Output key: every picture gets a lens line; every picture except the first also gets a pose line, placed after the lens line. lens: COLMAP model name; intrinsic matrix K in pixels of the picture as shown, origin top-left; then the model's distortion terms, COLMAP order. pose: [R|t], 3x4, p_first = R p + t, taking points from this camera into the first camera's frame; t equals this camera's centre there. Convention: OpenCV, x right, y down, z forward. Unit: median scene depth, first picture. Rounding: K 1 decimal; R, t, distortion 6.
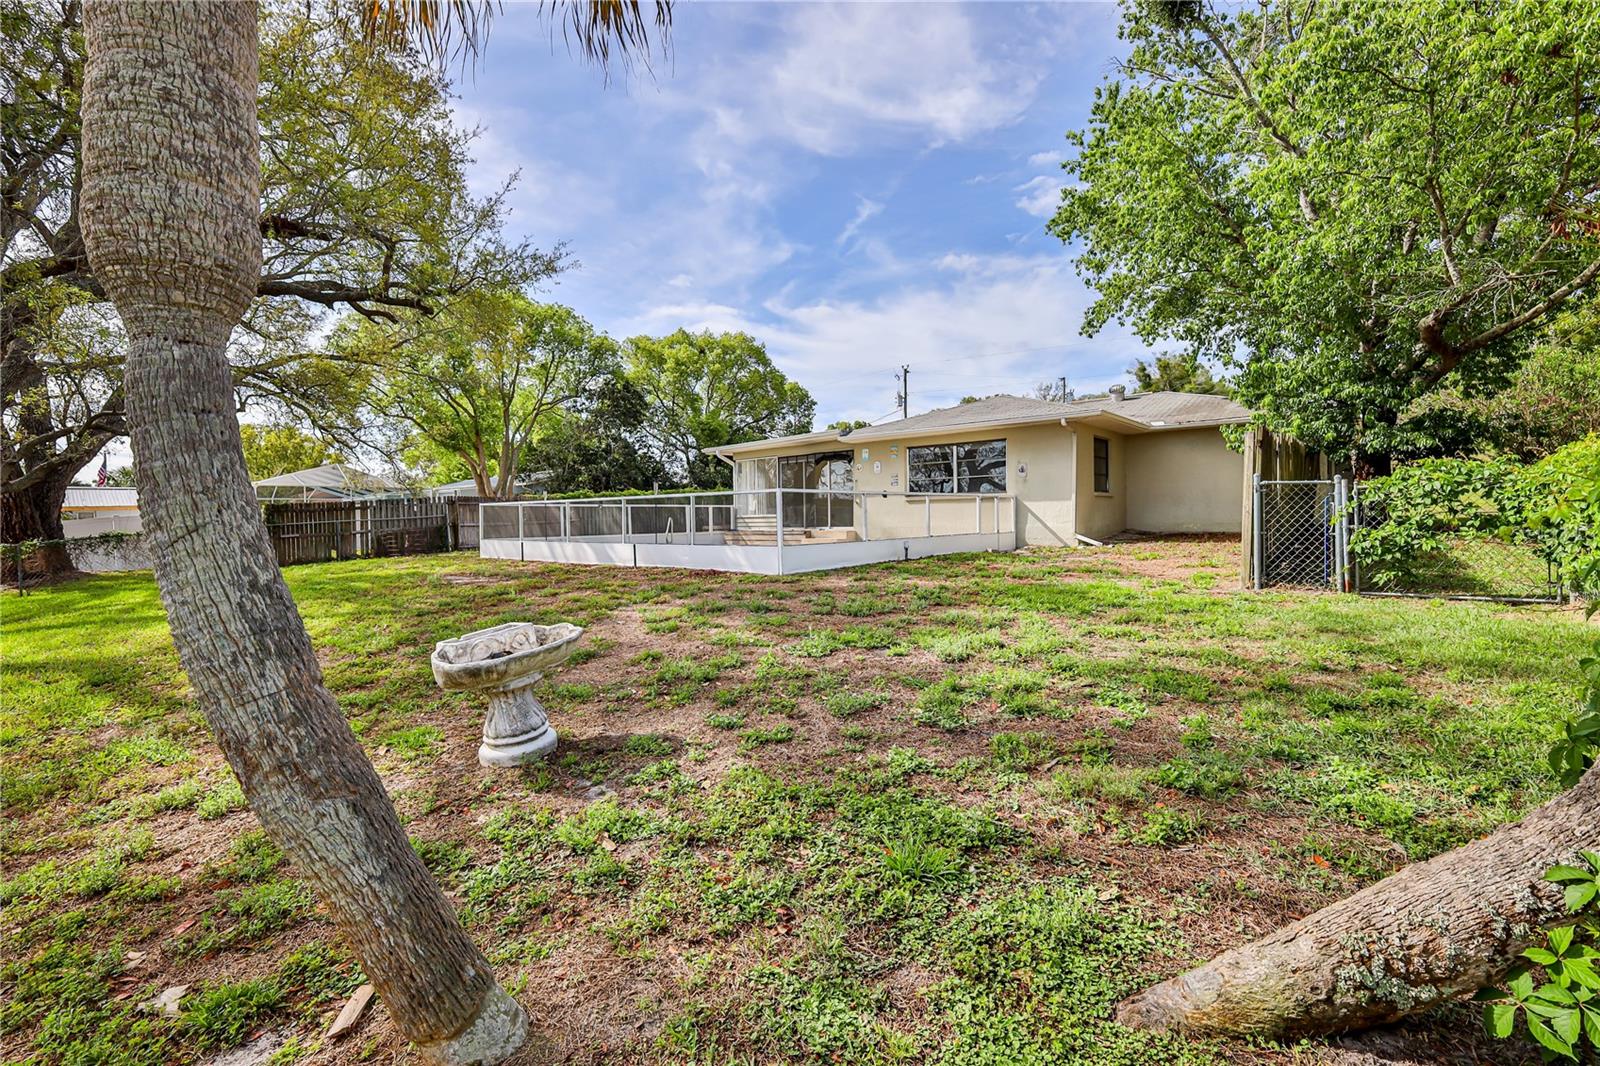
lens RADIAL K [[696.6, 0, 800.0], [0, 696.6, 533.0], [0, 0, 1]] dist [0.001389, 0.000103]
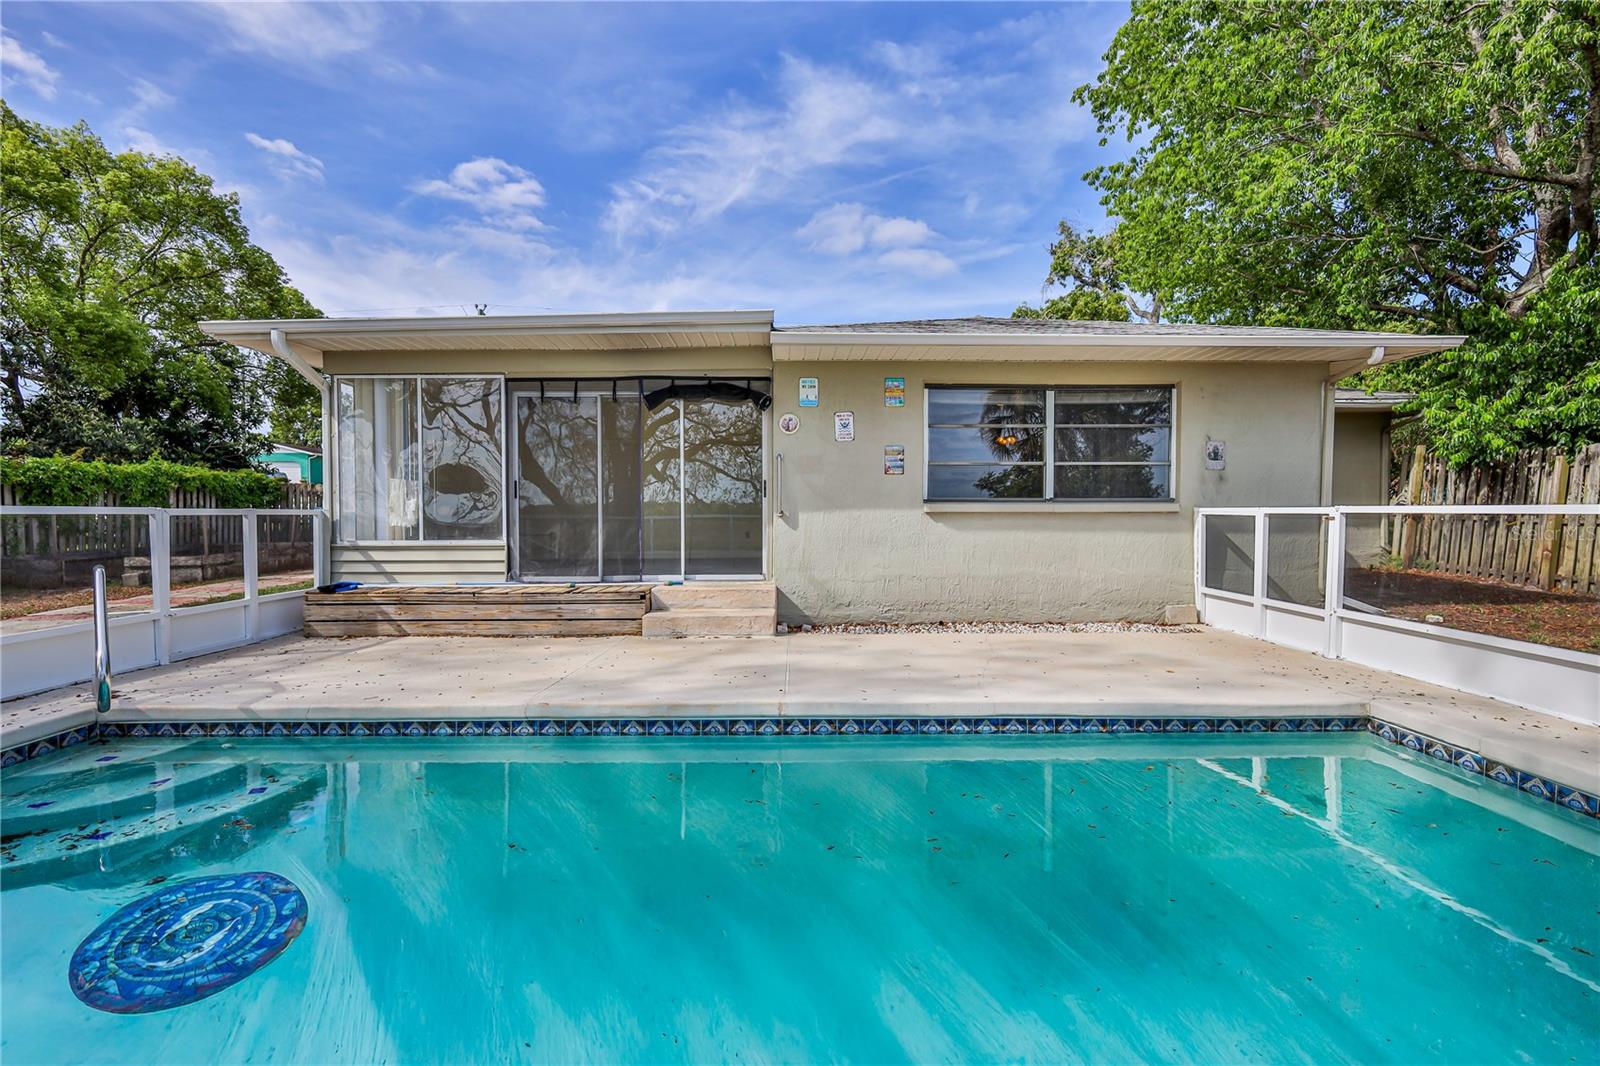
lens RADIAL K [[696.6, 0, 800.0], [0, 696.6, 533.0], [0, 0, 1]] dist [0.001389, 0.000103]
pose [[0.758107, -0.003604, 0.652120, -0.158681], [0.000353, 0.999987, 0.005116, -0.033933], [-0.652130, -0.003649, 0.758098, 0.680235]]
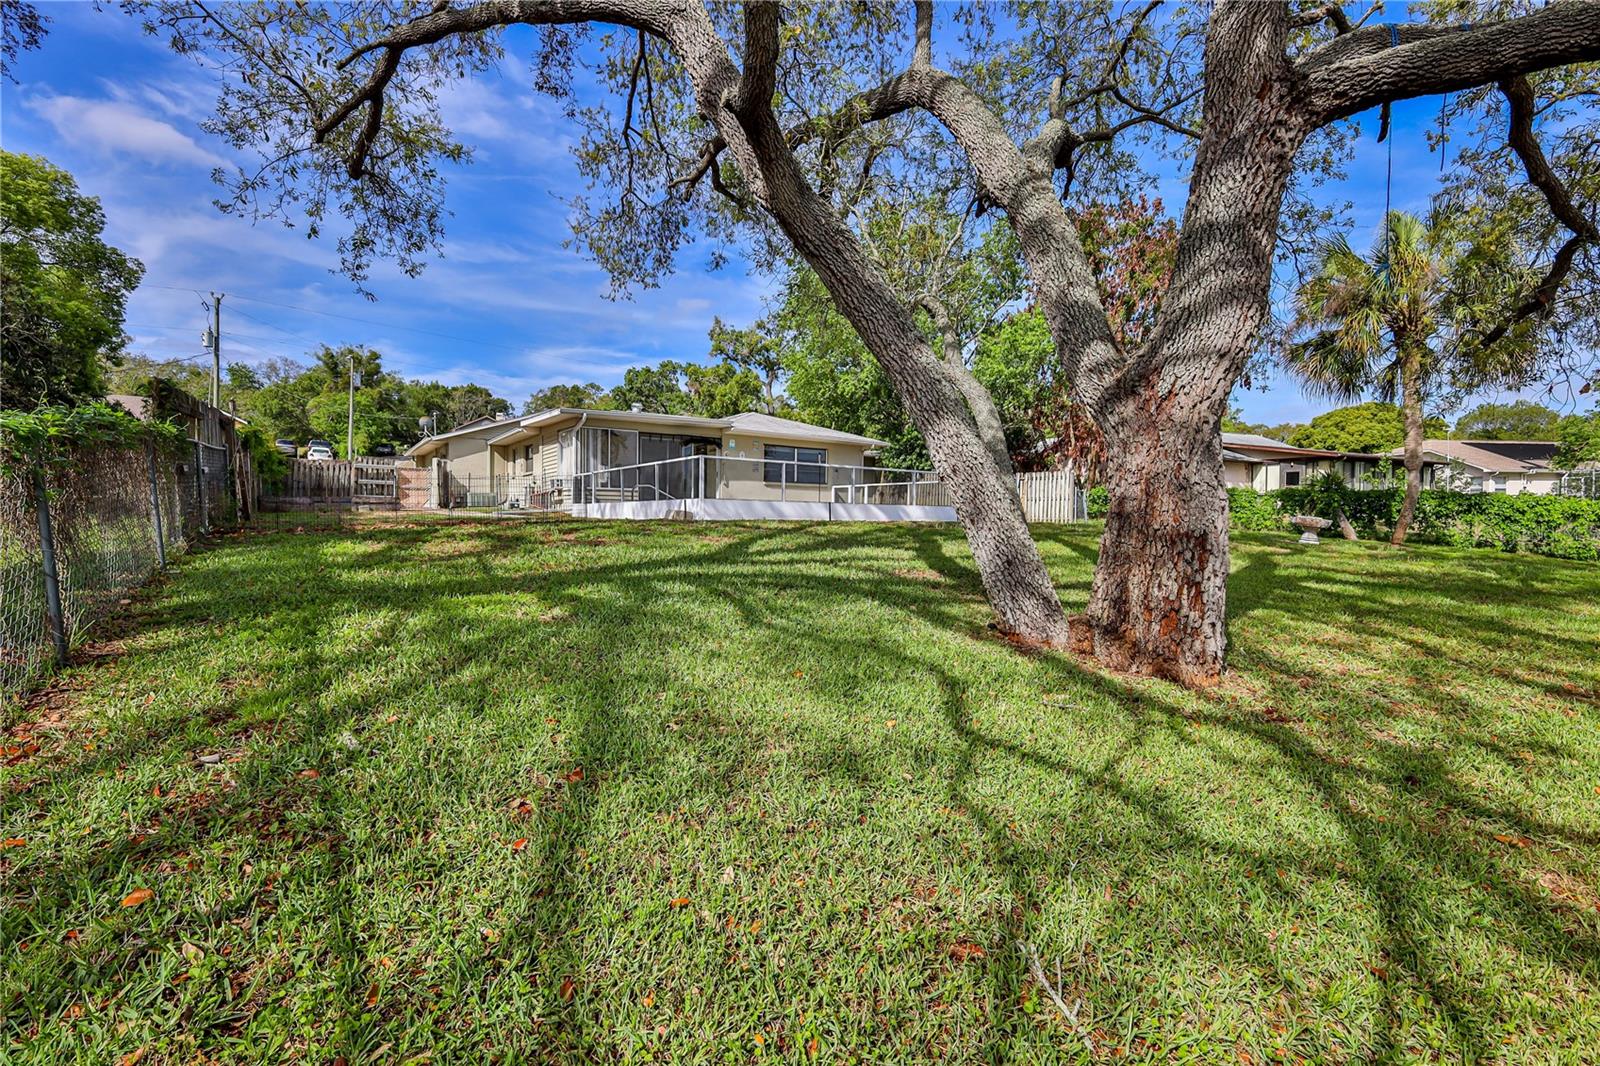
lens RADIAL K [[696.6, 0, 800.0], [0, 696.6, 533.0], [0, 0, 1]] dist [0.001389, 0.000103]
pose [[0.269631, 0.000803, 0.962963, -0.986073], [0.005459, 0.999982, -0.002363, 0.042158], [-0.962948, 0.005894, 0.269622, 0.545126]]
